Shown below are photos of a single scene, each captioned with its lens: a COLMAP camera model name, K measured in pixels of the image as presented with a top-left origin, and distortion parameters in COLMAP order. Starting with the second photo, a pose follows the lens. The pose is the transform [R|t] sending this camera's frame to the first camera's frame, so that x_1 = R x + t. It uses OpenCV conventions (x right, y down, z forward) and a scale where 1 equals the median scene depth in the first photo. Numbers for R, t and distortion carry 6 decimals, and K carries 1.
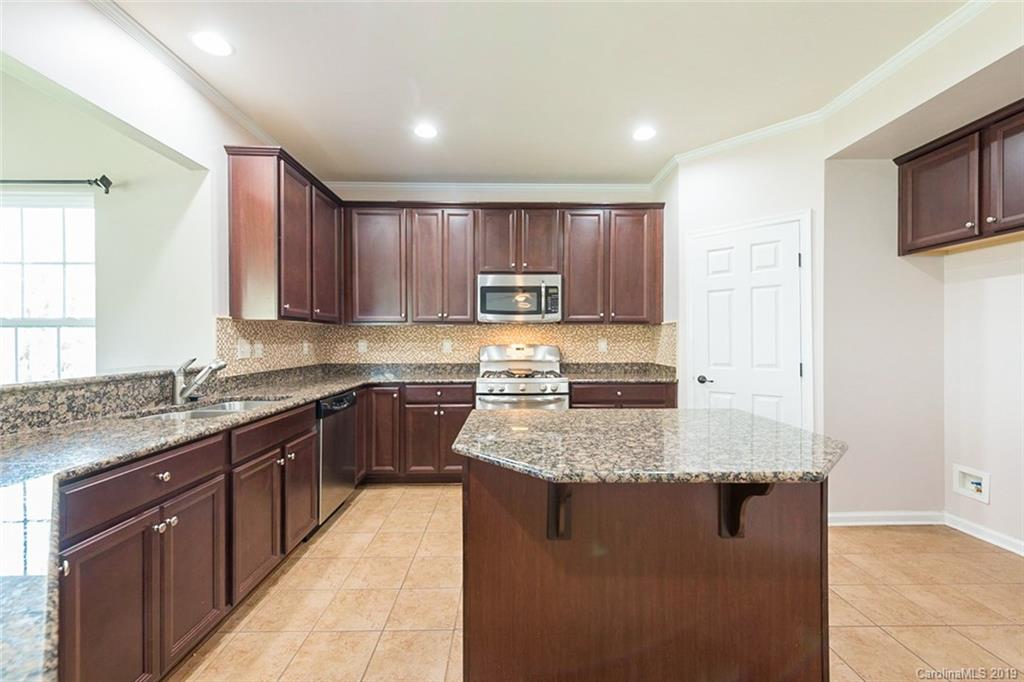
lens RADIAL K [[433.2, 0, 514.3], [0, 433.2, 344.5], [0, 0, 1]] dist [0.022740, -0.000098]
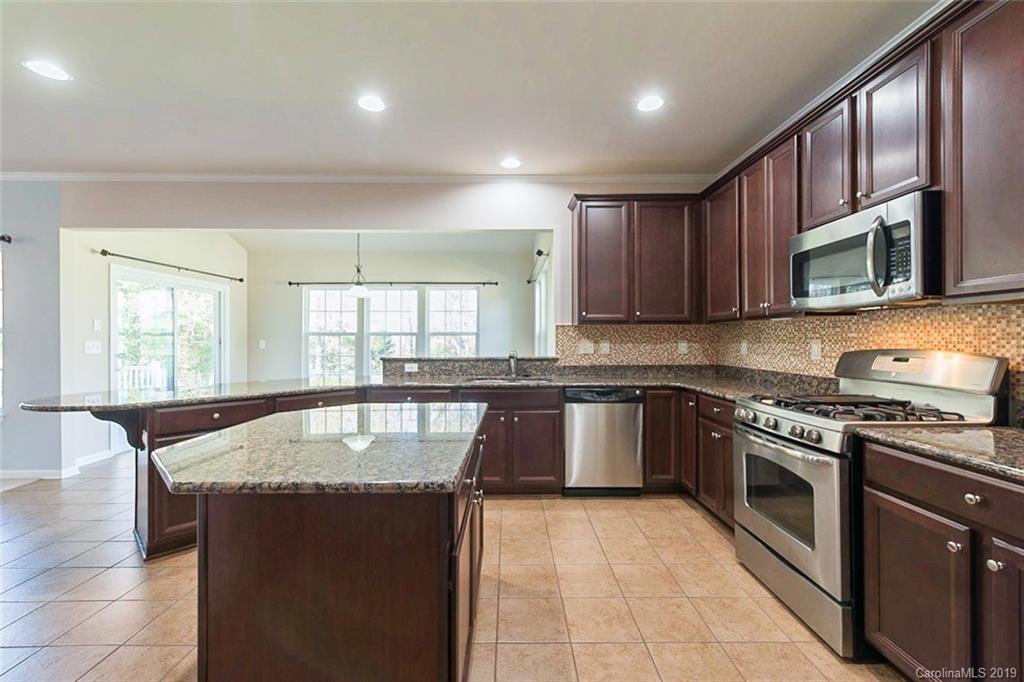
lens RADIAL K [[433.2, 0, 512.6], [0, 433.2, 342.7], [0, 0, 1]] dist [0.022740, -0.000098]
pose [[-0.021199, 0.009104, -0.999734, 0.605865], [-0.010273, 0.999904, 0.009323, -0.010295], [0.999723, 0.010468, -0.021103, 0.653751]]
